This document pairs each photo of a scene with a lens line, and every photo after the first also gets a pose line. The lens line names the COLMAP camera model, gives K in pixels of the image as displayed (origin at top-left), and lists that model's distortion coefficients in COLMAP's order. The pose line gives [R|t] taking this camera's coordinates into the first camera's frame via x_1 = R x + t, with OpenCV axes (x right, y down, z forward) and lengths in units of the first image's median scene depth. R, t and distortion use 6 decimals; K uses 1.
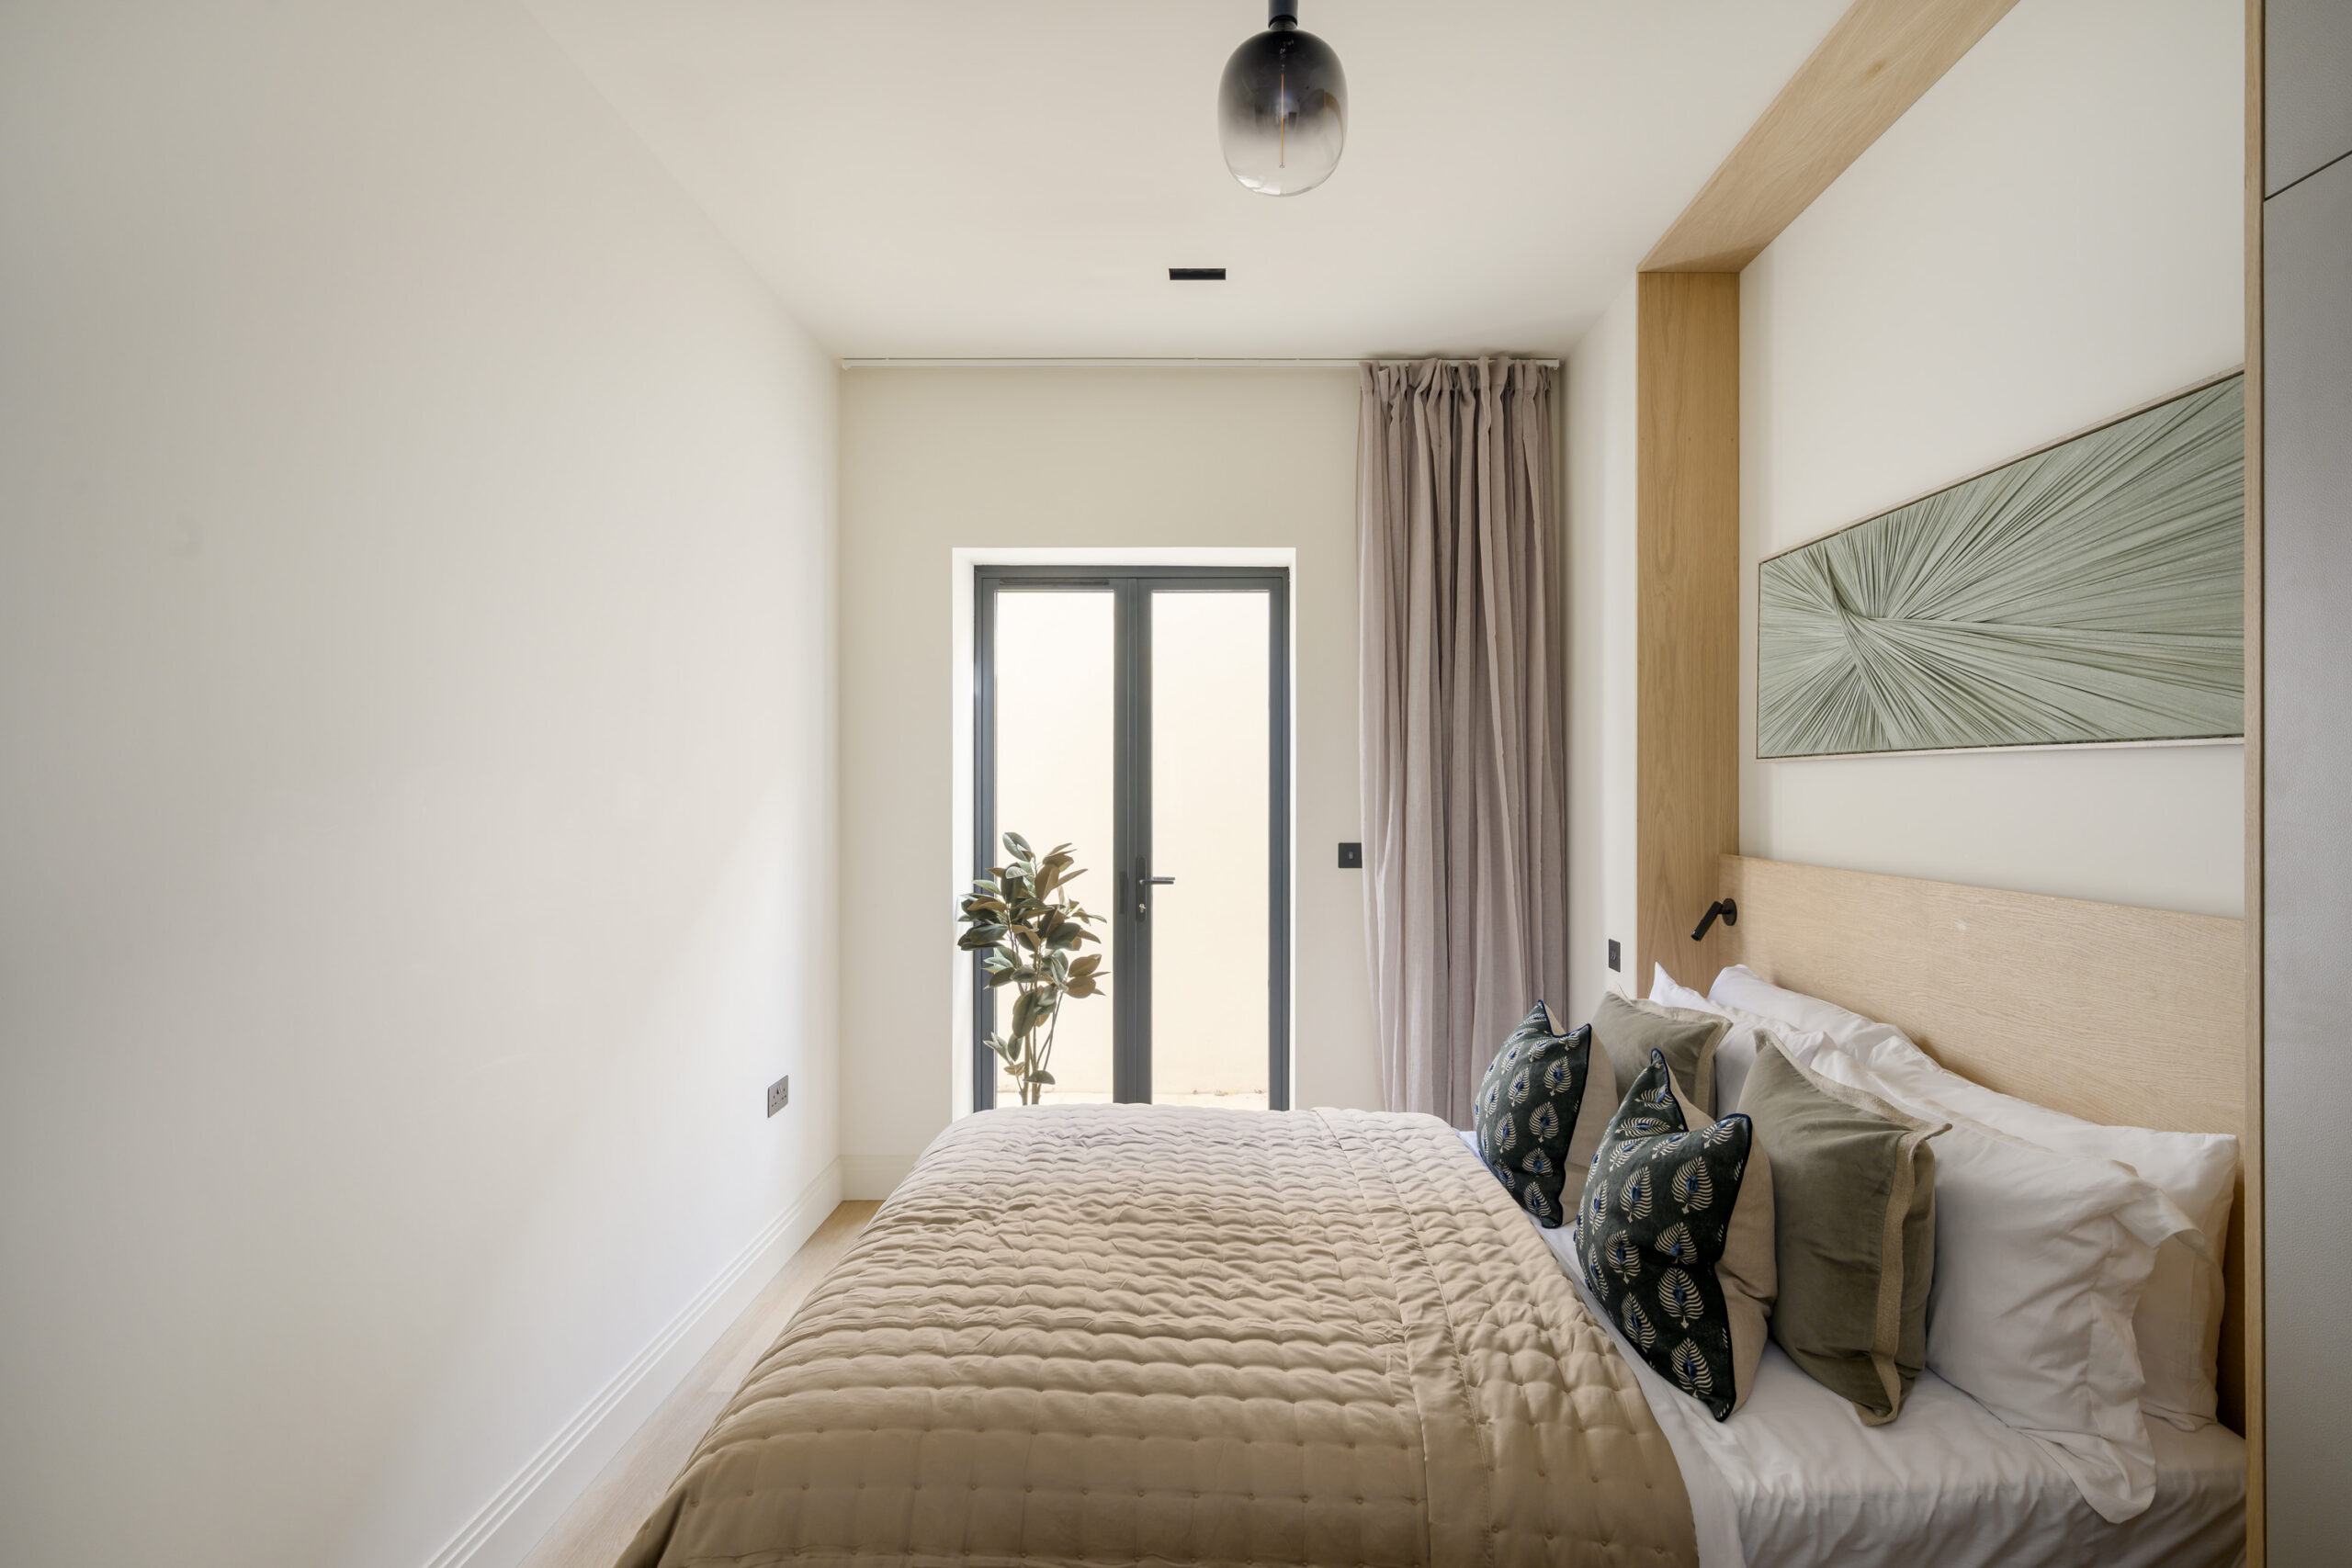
lens RADIAL K [[1058.2, 0, 1175.5], [0, 1058.2, 783.3], [0, 0, 1]] dist [-0.002225, 0.000180]
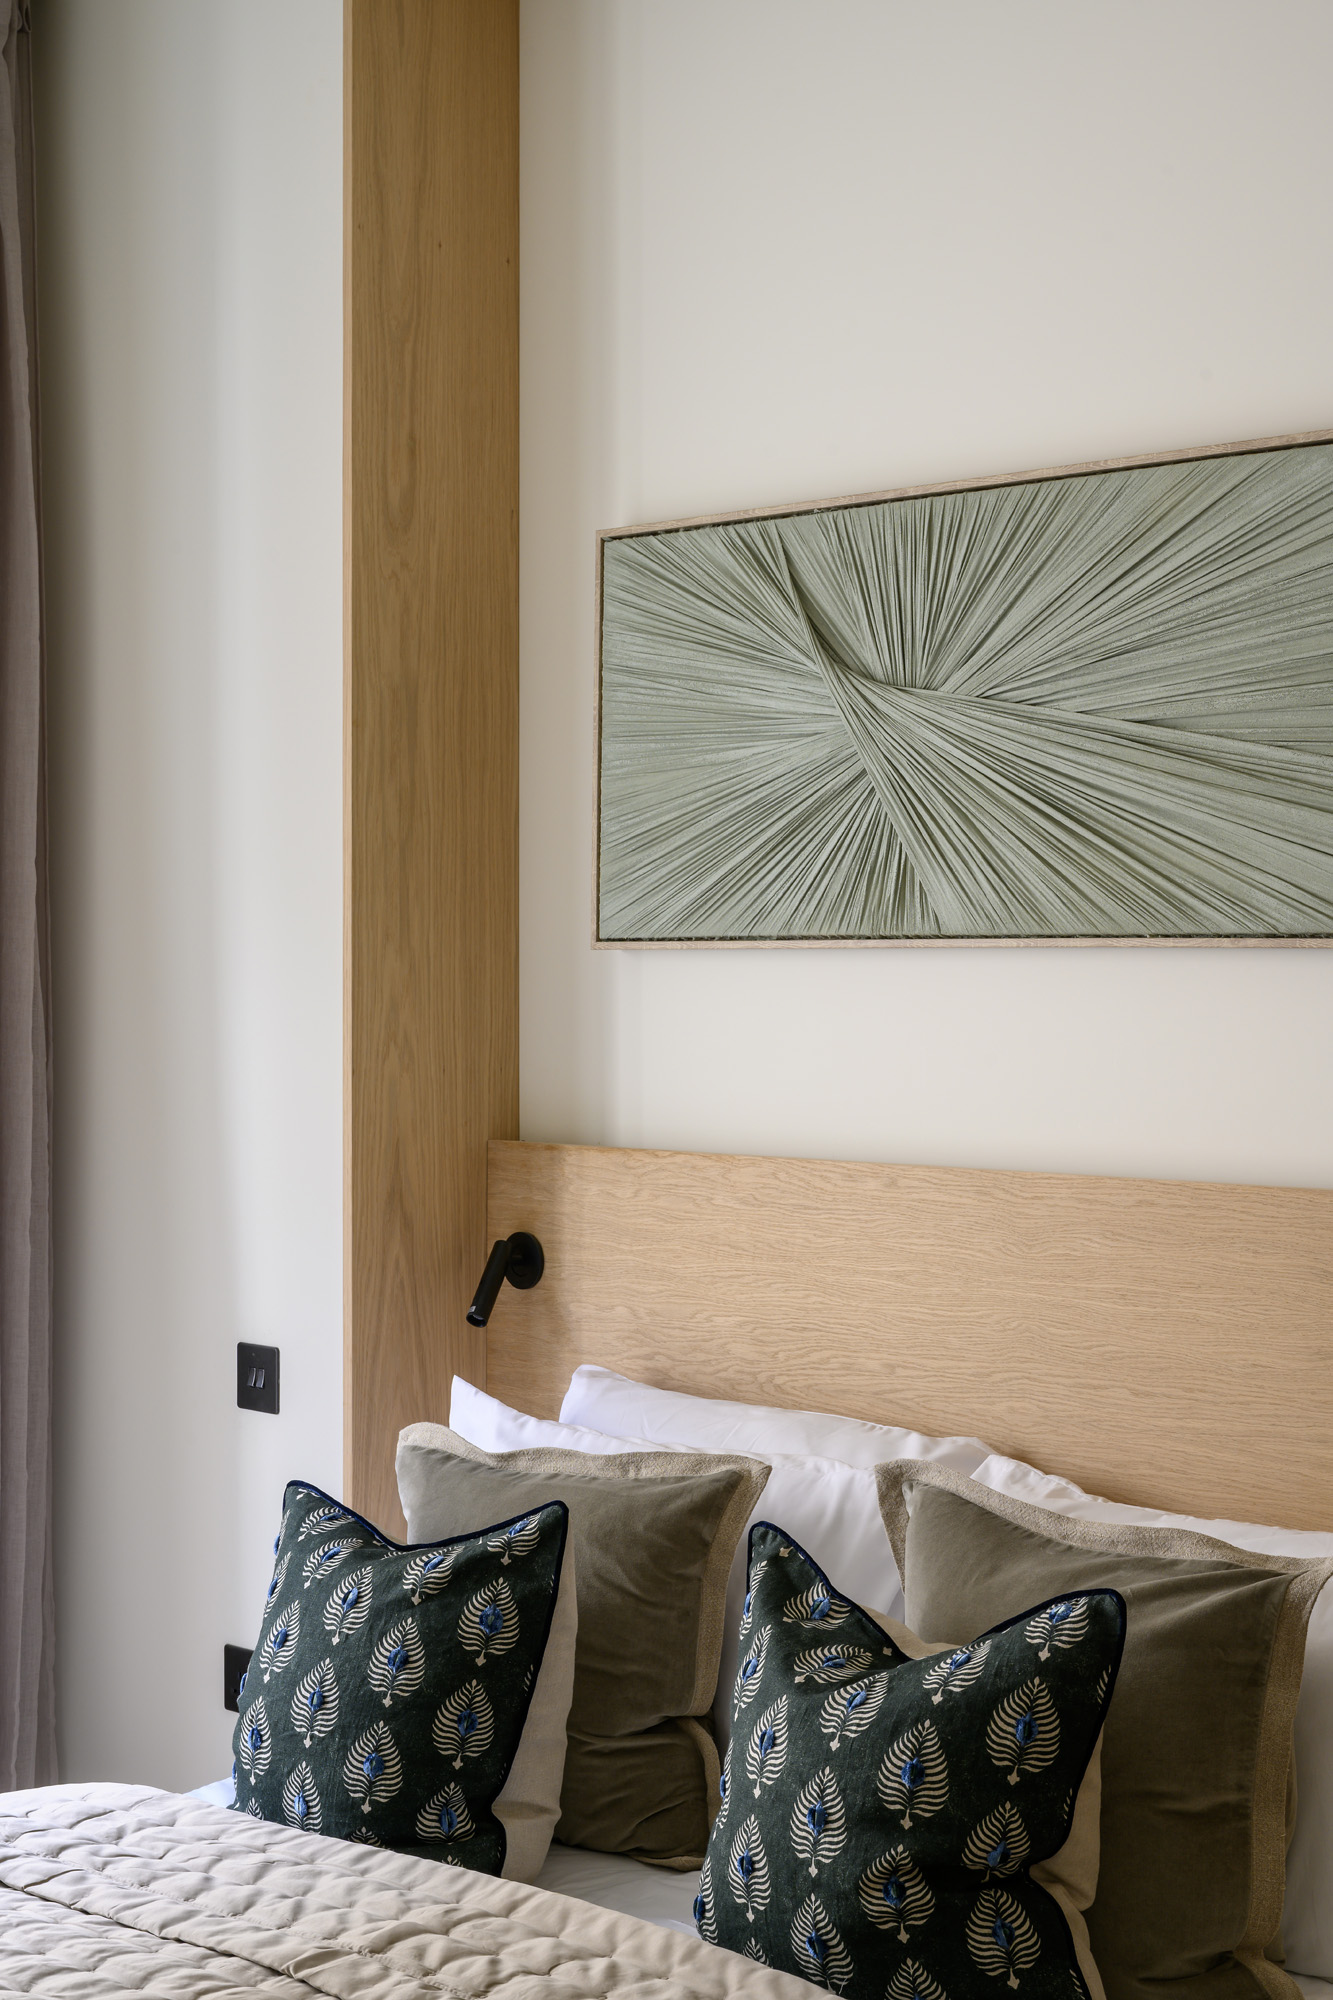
lens RADIAL K [[2843.8, 0, 665.7], [0, 2843.8, 998.9], [0, 0, 1]] dist [-0.023799, 0.000000]
pose [[0.738632, -0.001869, 0.674107, -0.416966], [-0.005309, 0.999949, 0.008590, -0.010796], [-0.674088, -0.009924, 0.738584, 0.017738]]
